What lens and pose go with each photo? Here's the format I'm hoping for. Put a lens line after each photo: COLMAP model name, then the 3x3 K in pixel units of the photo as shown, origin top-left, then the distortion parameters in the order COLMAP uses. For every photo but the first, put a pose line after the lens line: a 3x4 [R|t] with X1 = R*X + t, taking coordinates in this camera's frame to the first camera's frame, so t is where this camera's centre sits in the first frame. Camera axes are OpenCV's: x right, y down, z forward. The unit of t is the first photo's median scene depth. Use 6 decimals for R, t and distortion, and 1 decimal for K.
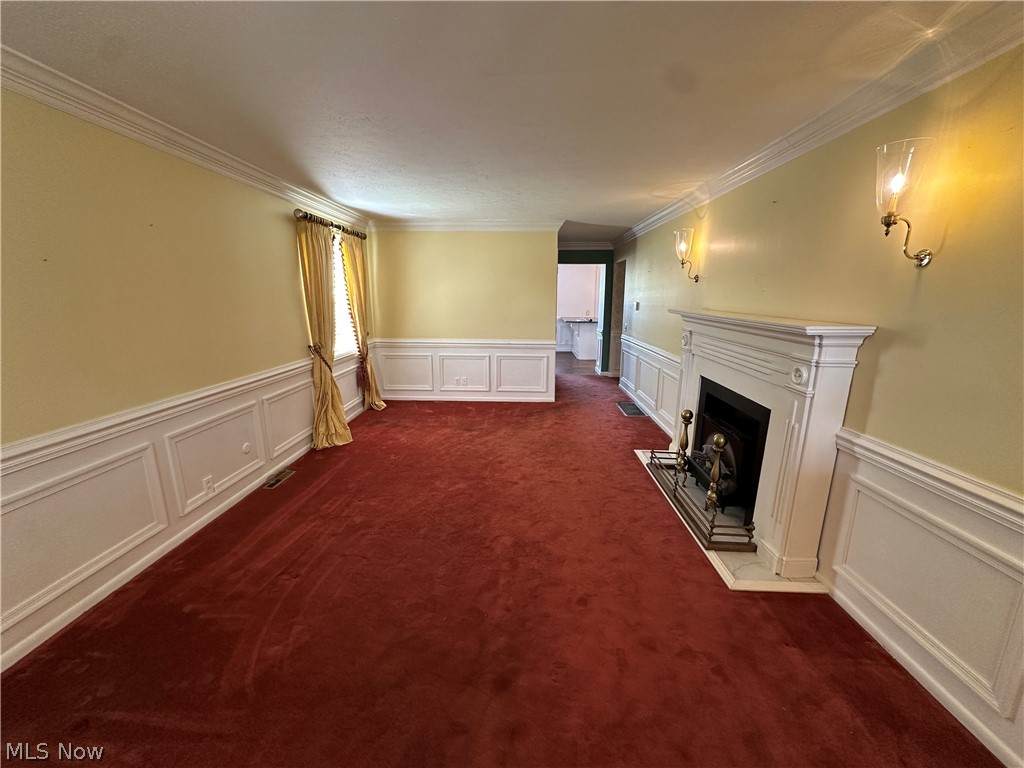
lens RADIAL K [[405.3, 0, 510.9], [0, 405.3, 387.7], [0, 0, 1]] dist [-0.002983, 0.000640]
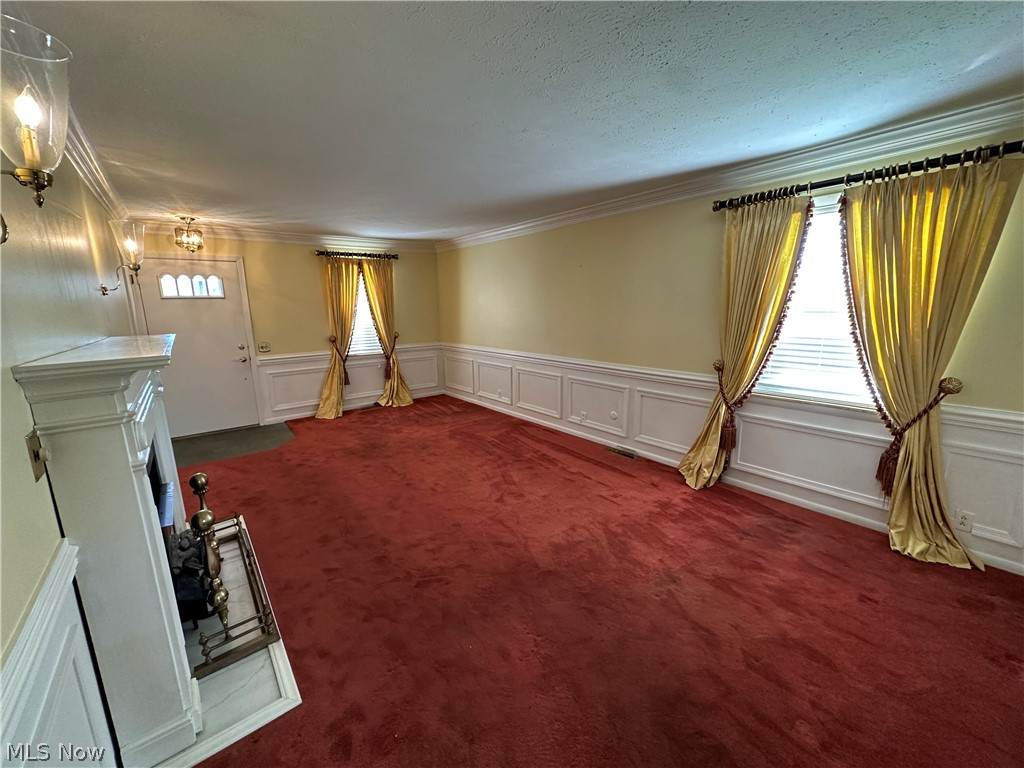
lens RADIAL K [[405.3, 0, 511.3], [0, 405.3, 380.5], [0, 0, 1]] dist [-0.002983, 0.000640]
pose [[-0.759022, 0.133106, -0.637313, 0.568572], [-0.125718, 0.930491, 0.344065, -0.477217], [0.638811, 0.341275, -0.689530, 2.095536]]
